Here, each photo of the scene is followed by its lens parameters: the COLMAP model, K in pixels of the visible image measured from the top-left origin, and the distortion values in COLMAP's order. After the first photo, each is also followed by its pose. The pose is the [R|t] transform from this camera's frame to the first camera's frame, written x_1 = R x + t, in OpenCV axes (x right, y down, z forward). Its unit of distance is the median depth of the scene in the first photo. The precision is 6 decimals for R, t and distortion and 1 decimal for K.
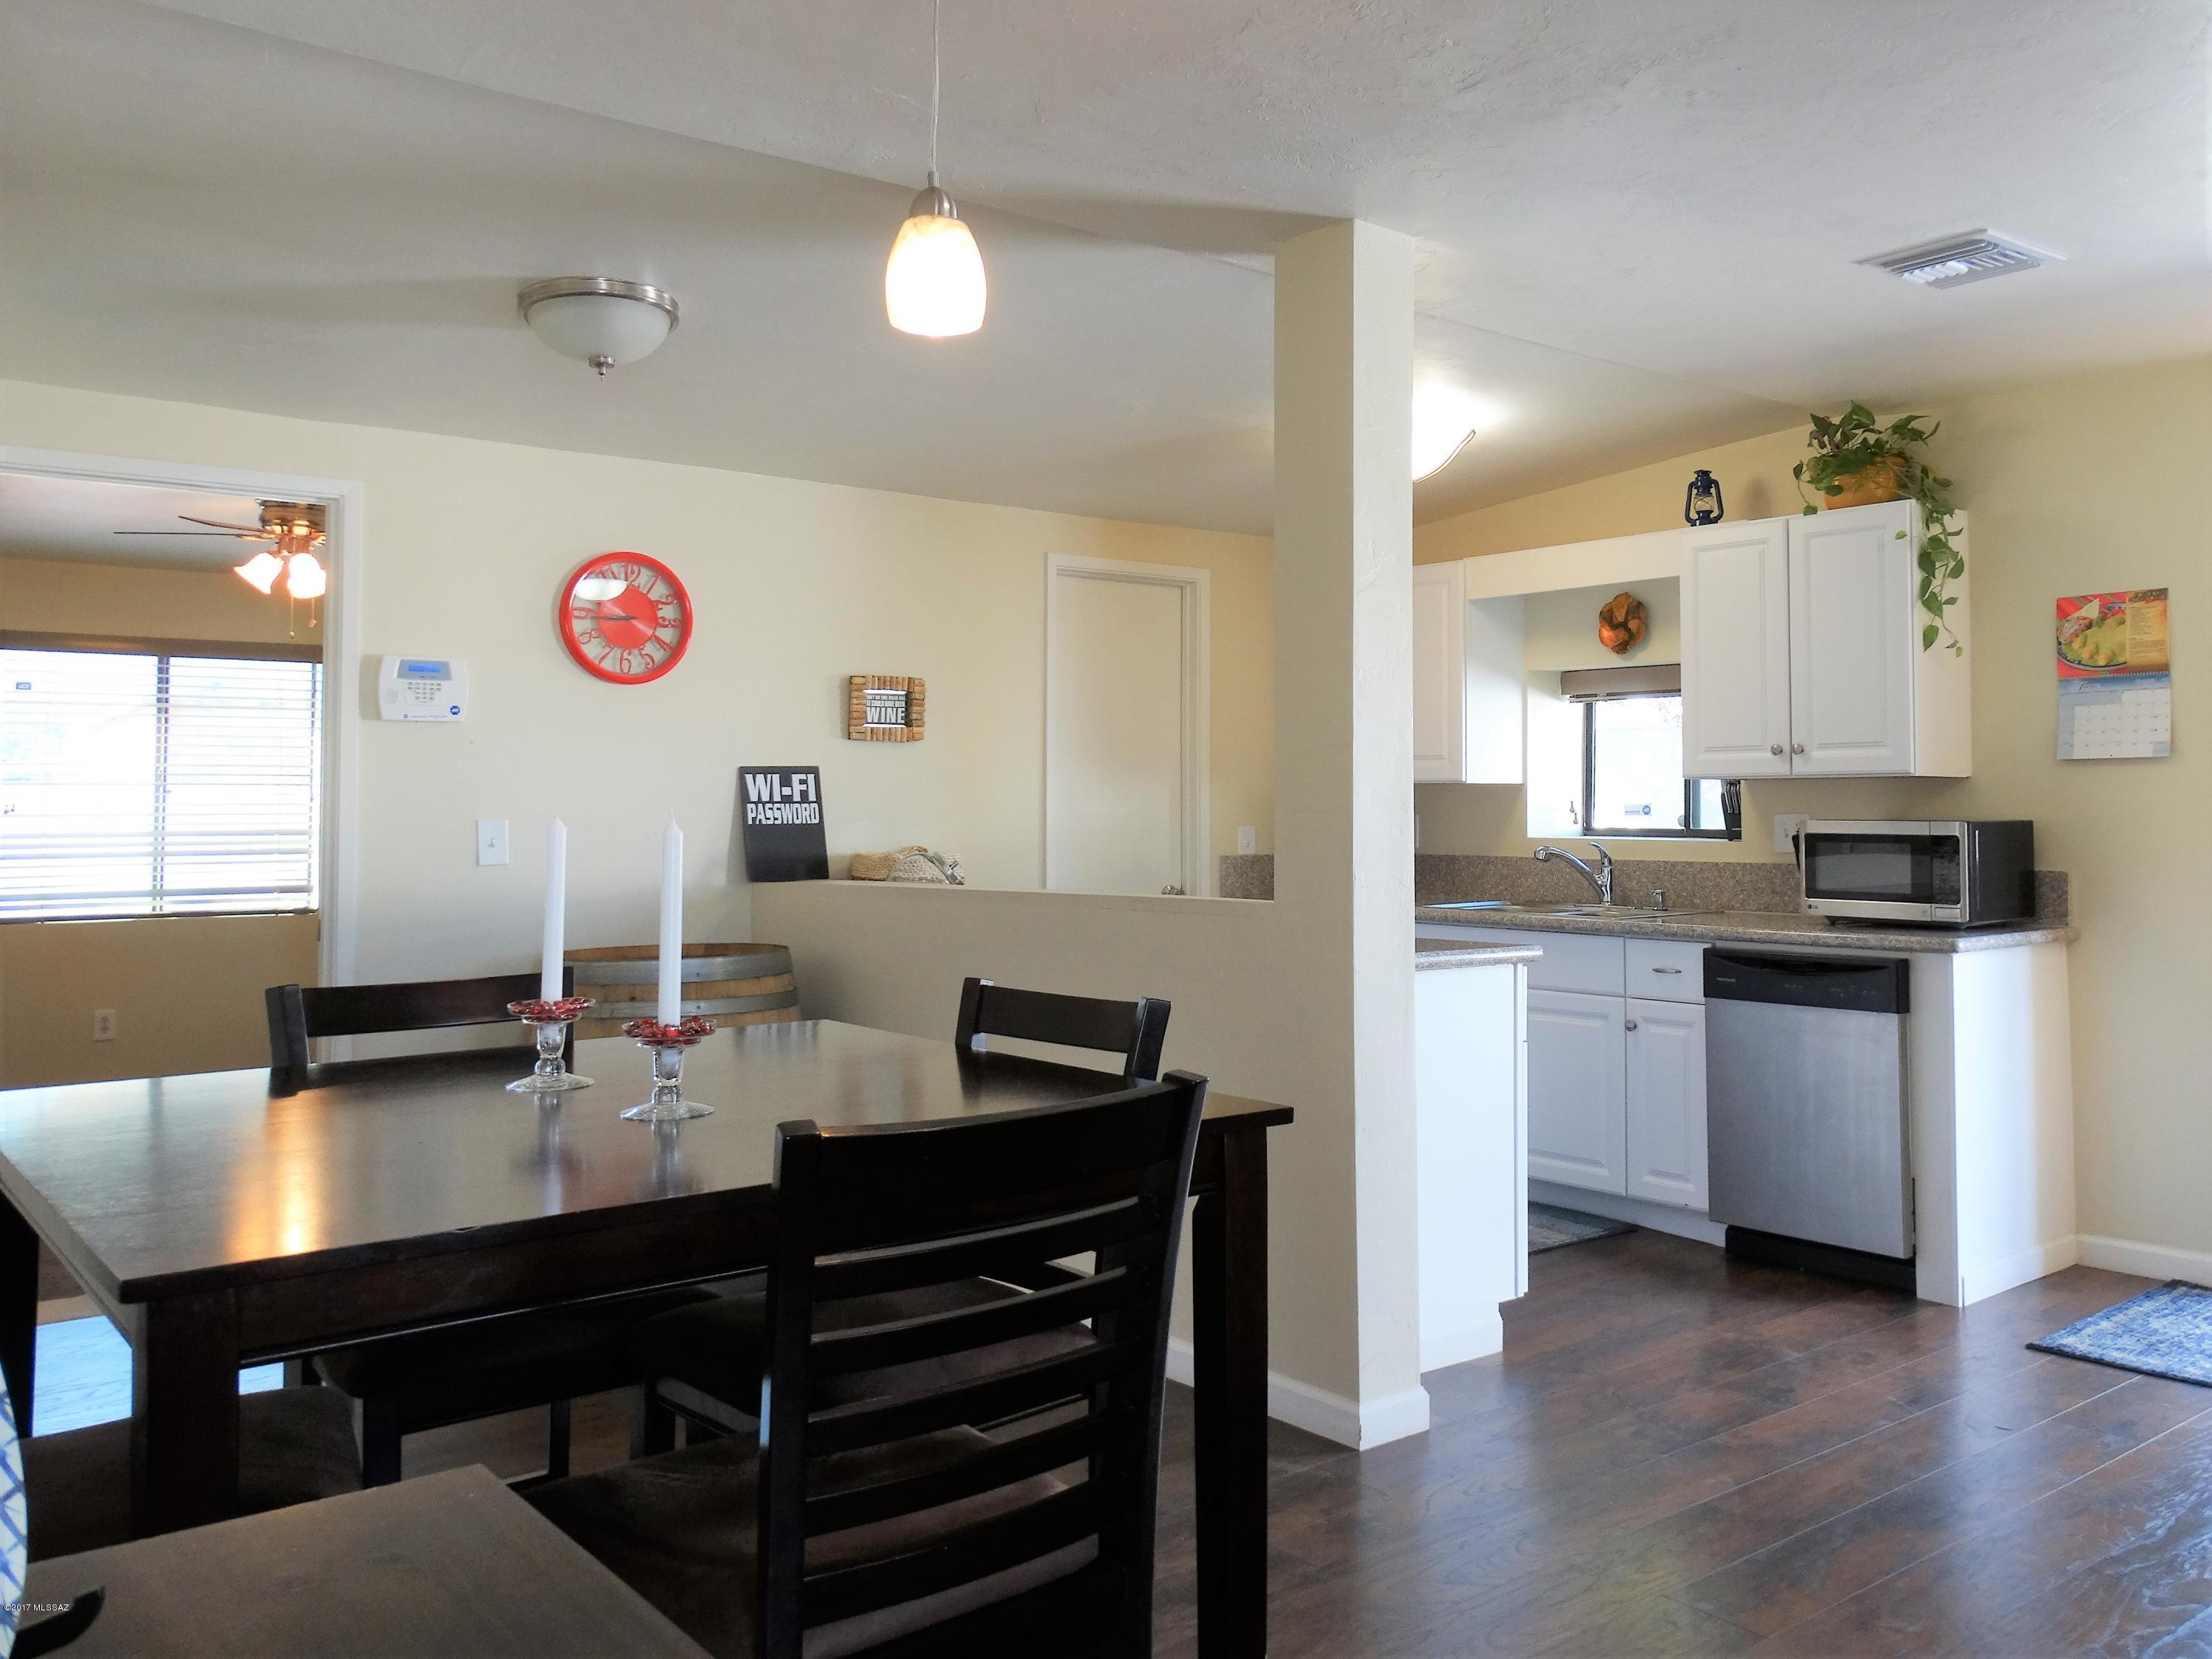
lens RADIAL K [[1860.1, 0, 1278.9], [0, 1860.1, 732.3], [0, 0, 1]] dist [-0.002070, -0.002732]
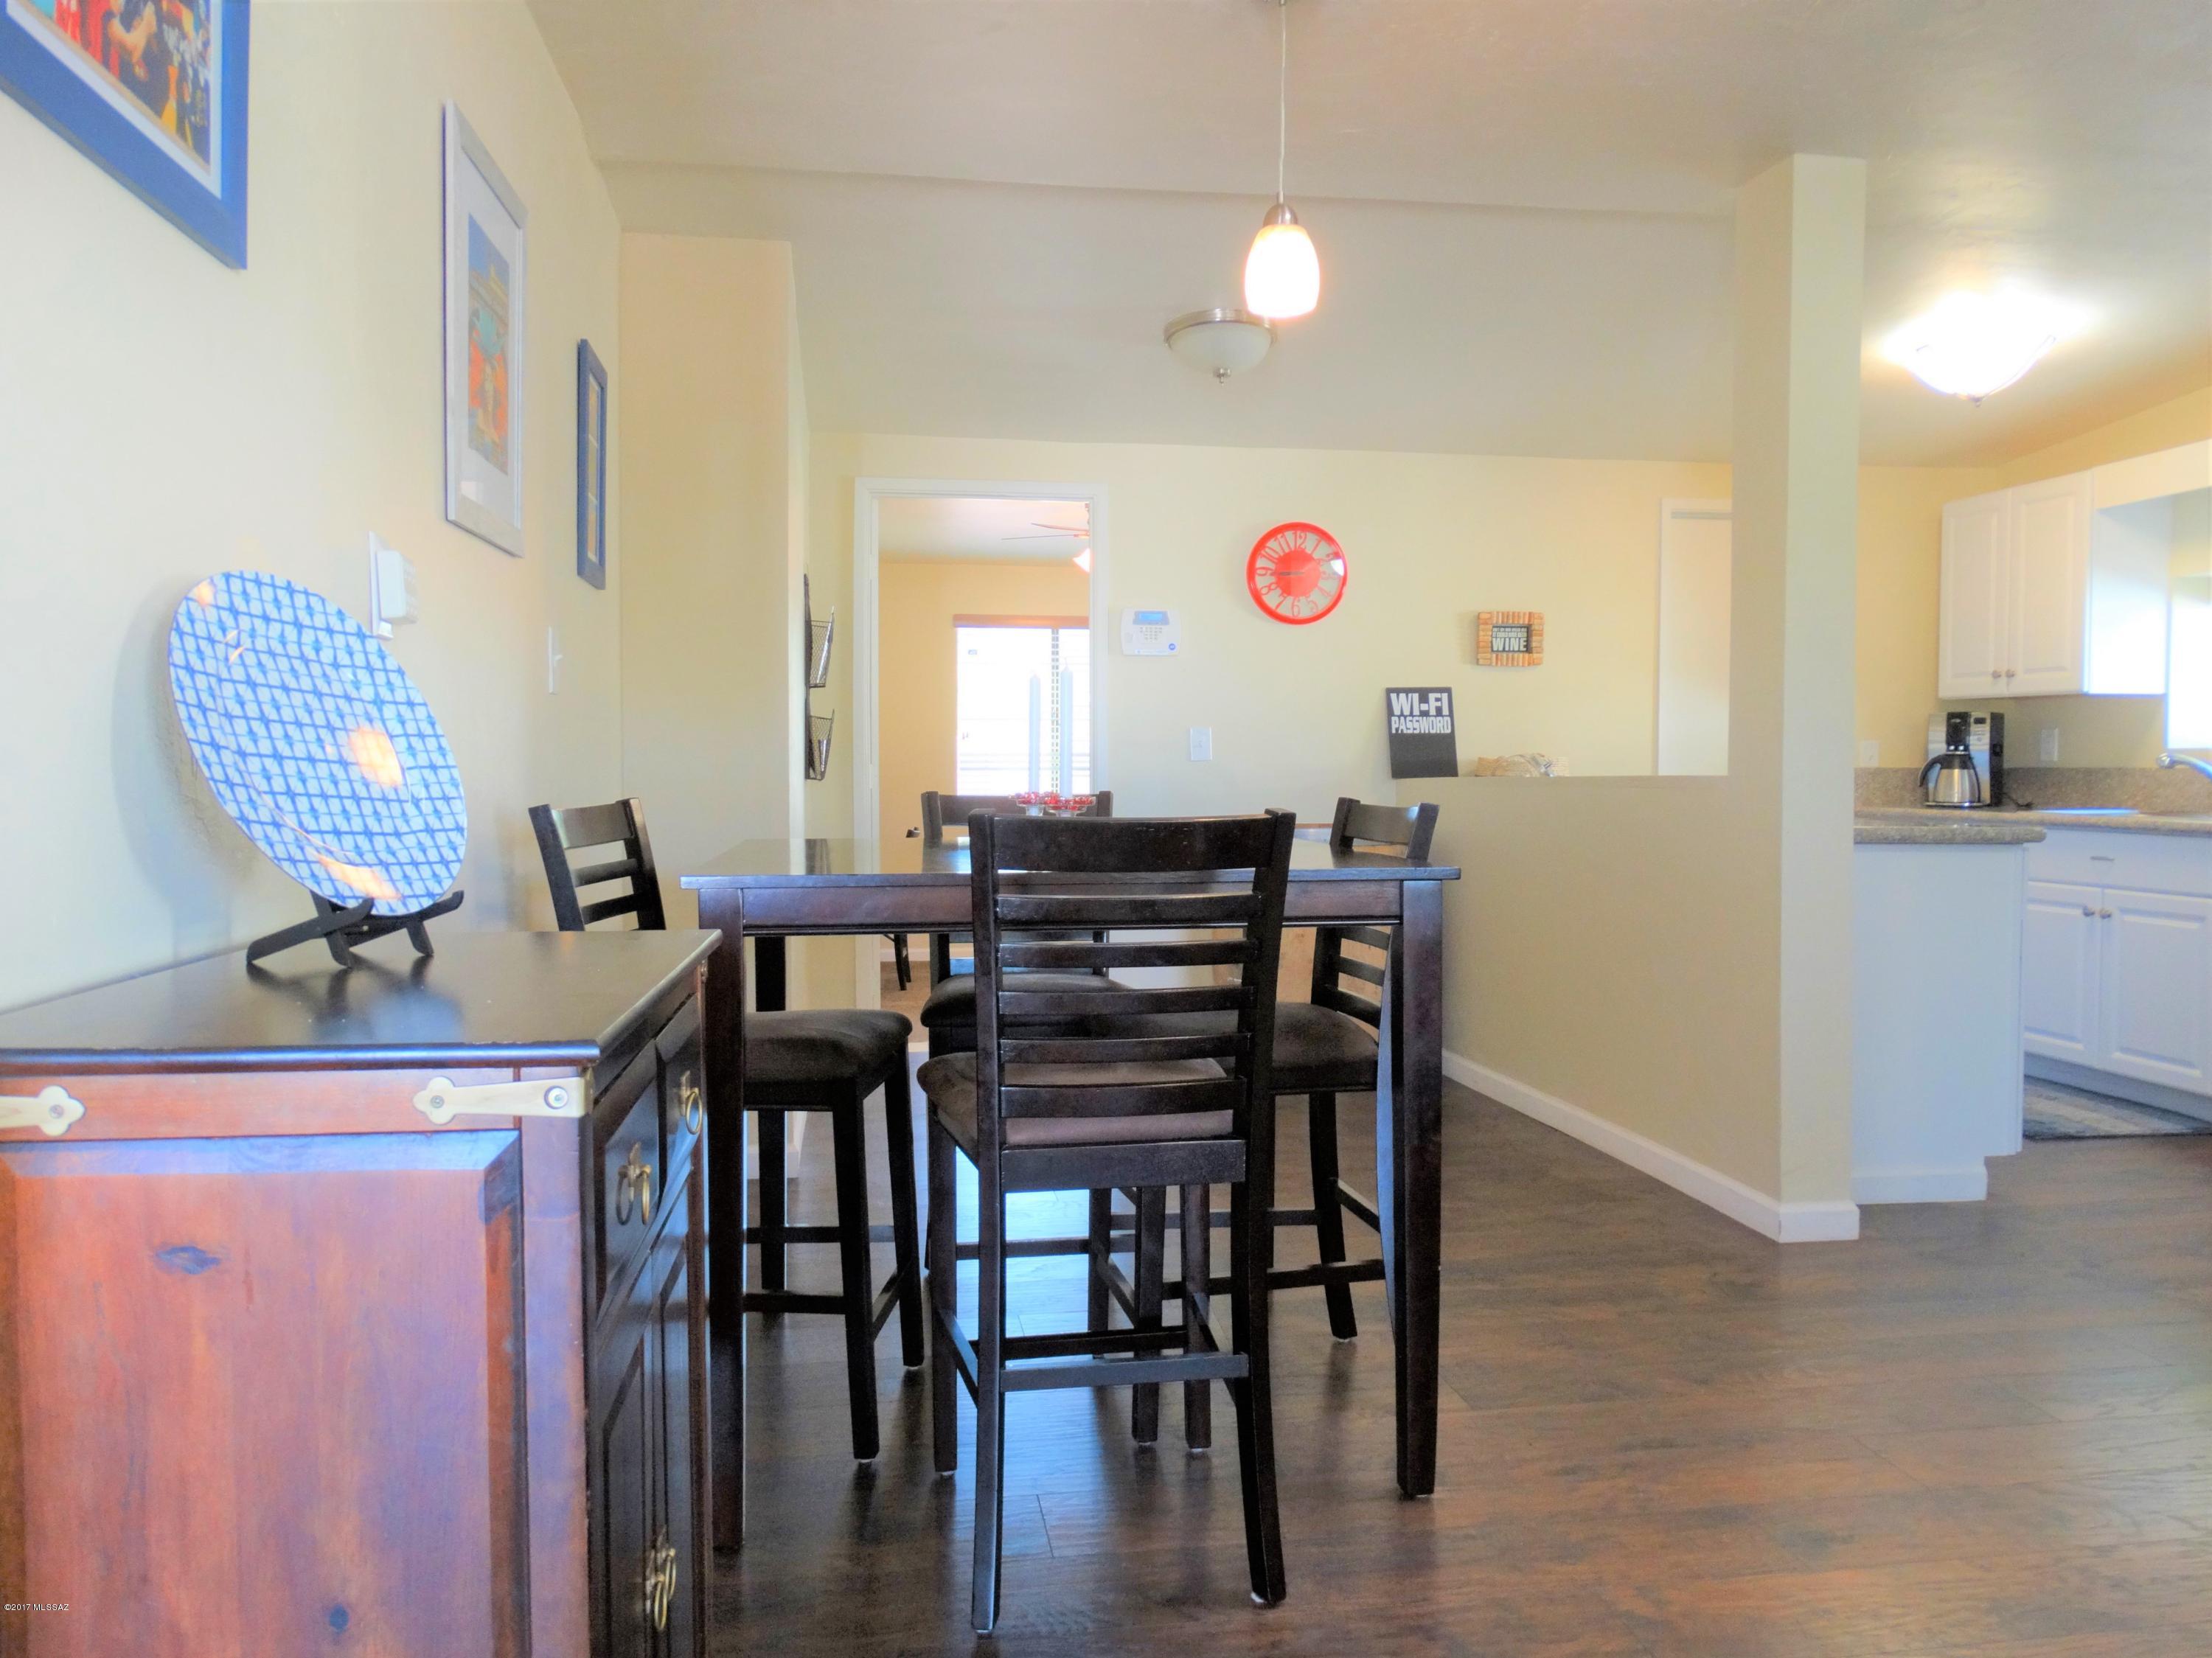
lens RADIAL K [[1631.5, 0, 1114.6], [0, 1631.5, 819.2], [0, 0, 1]] dist [0.011132, -0.004758]
pose [[0.843897, 0.019703, -0.536143, 0.150956], [0.018902, 0.997613, 0.066412, 0.030594], [0.536172, -0.066179, 0.841510, -0.038968]]
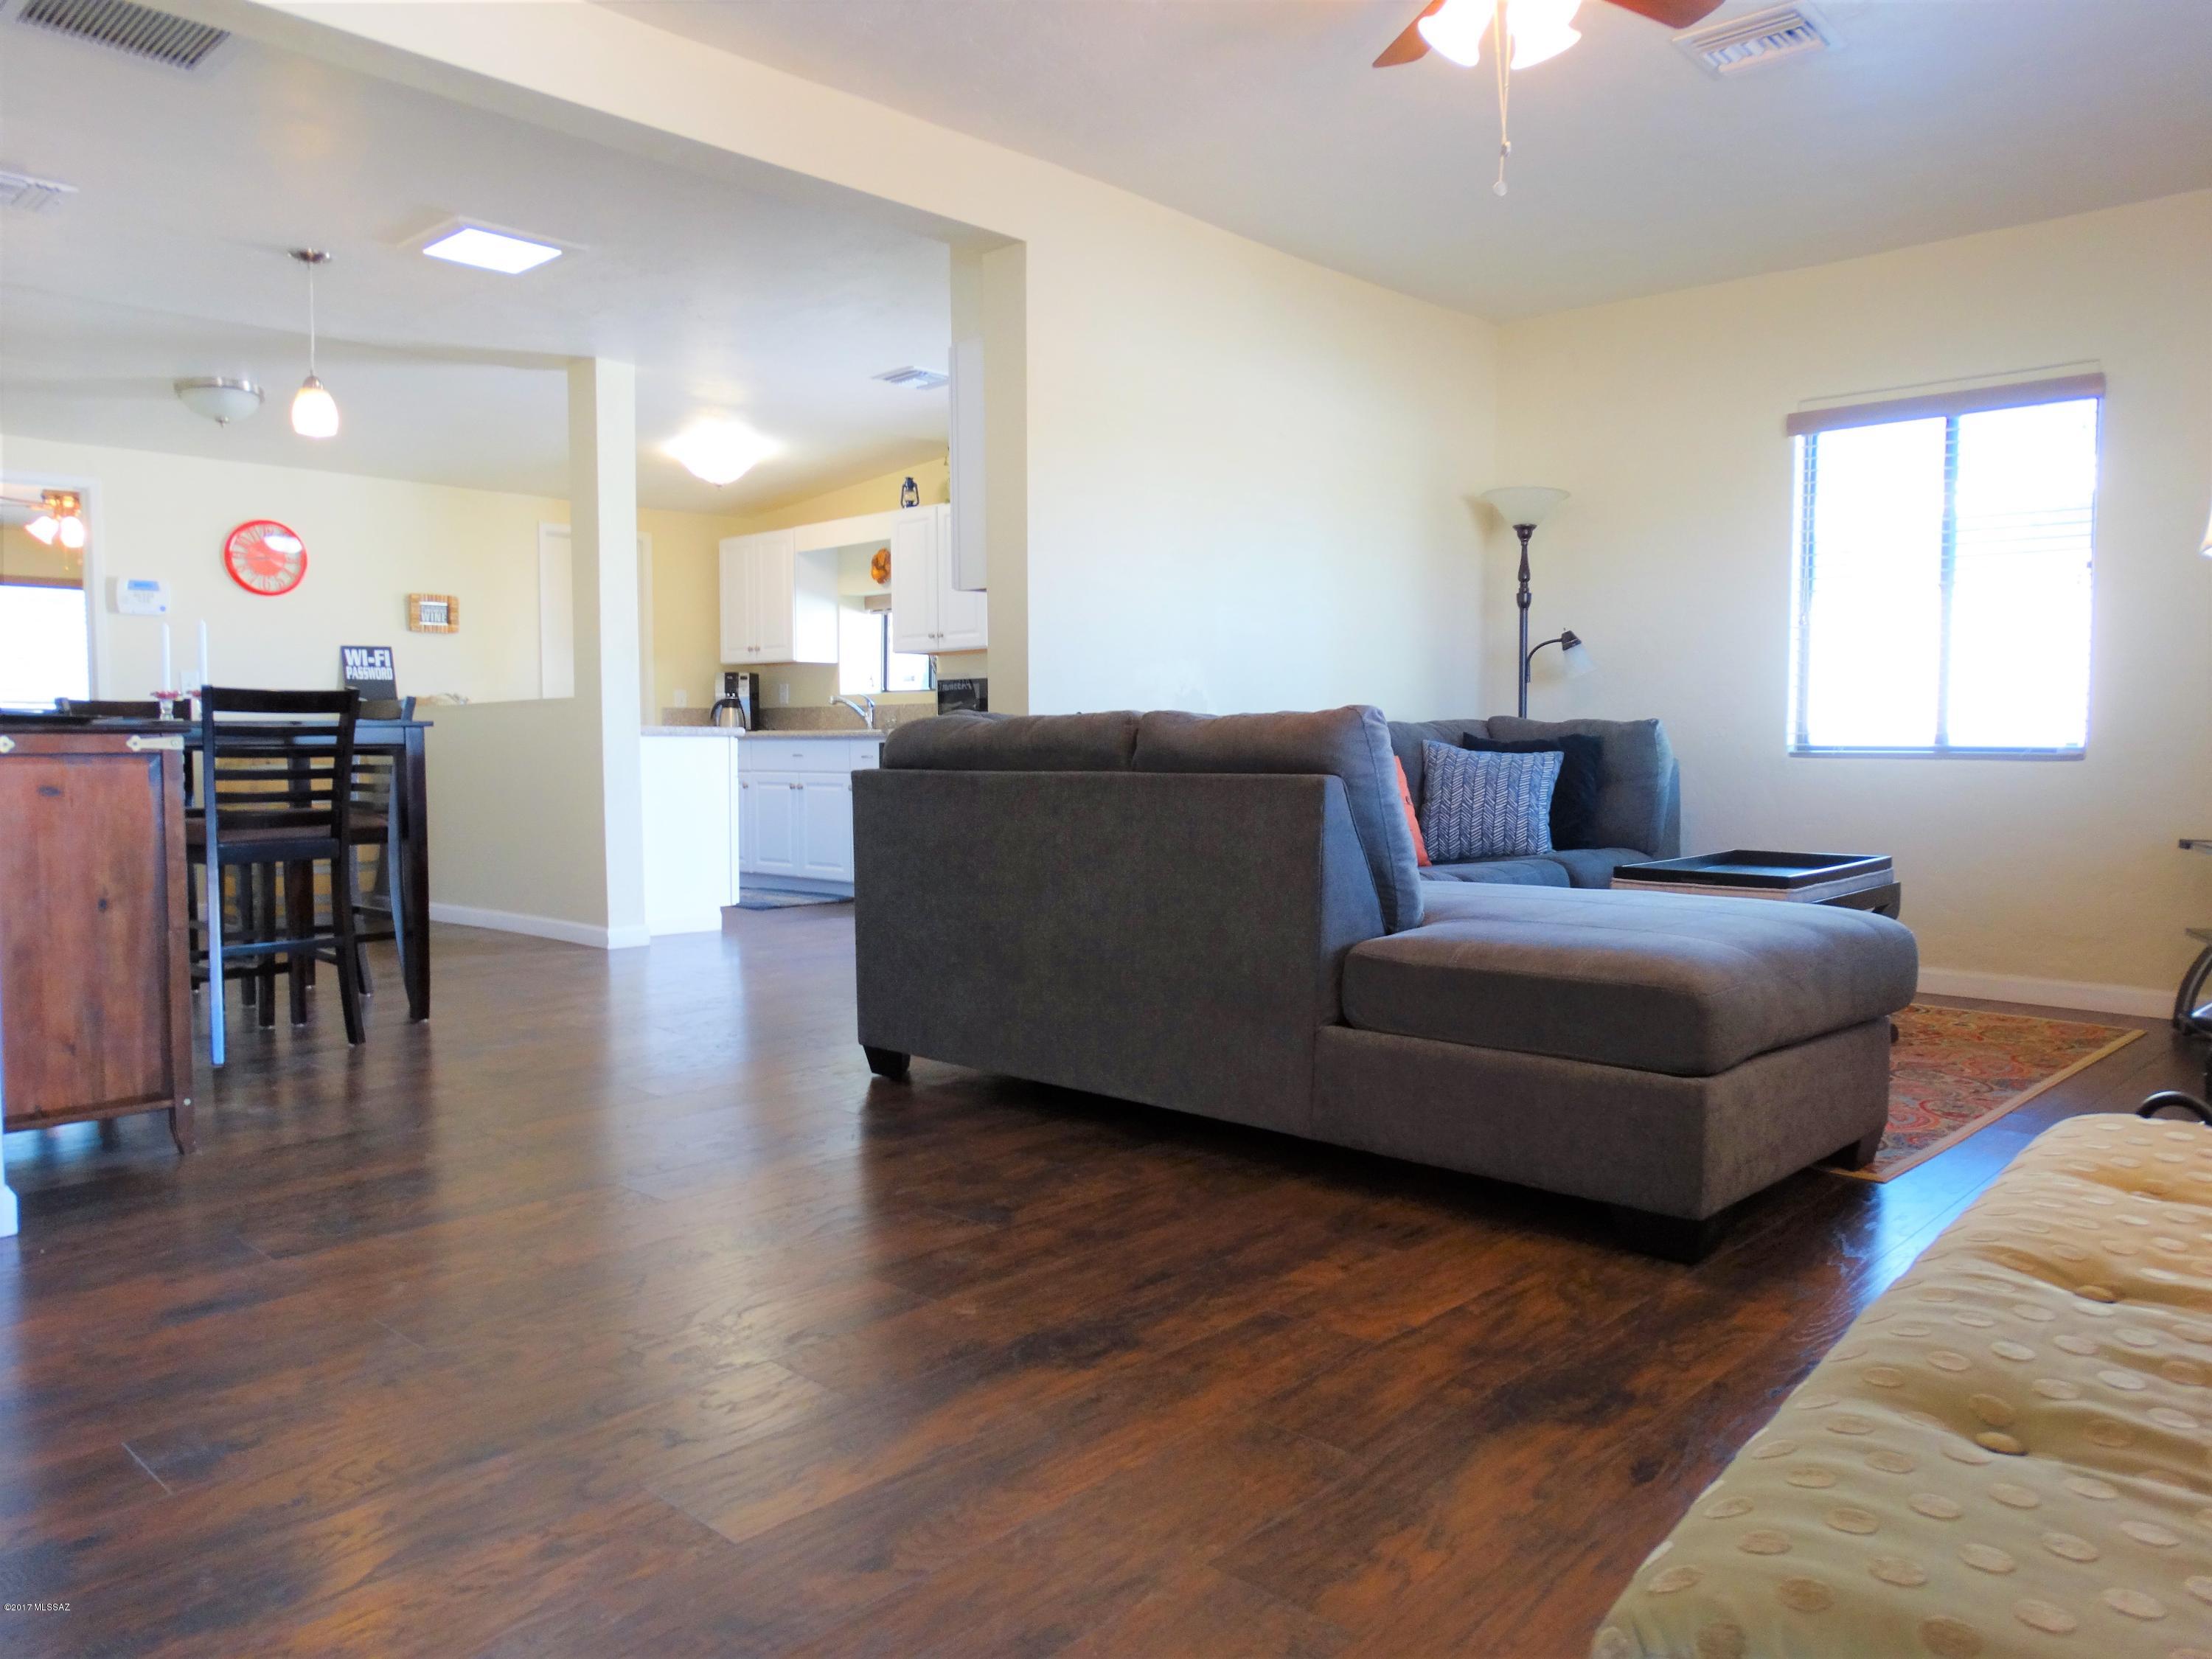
lens RADIAL K [[1575.6, 0, 1092.7], [0, 1575.6, 823.6], [0, 0, 1]] dist [0.001469, 0.009529]
pose [[0.997008, -0.007205, 0.076962, 0.296359], [0.000055, 0.995712, 0.092502, 0.048228], [-0.077299, -0.092221, 0.992734, -0.534668]]
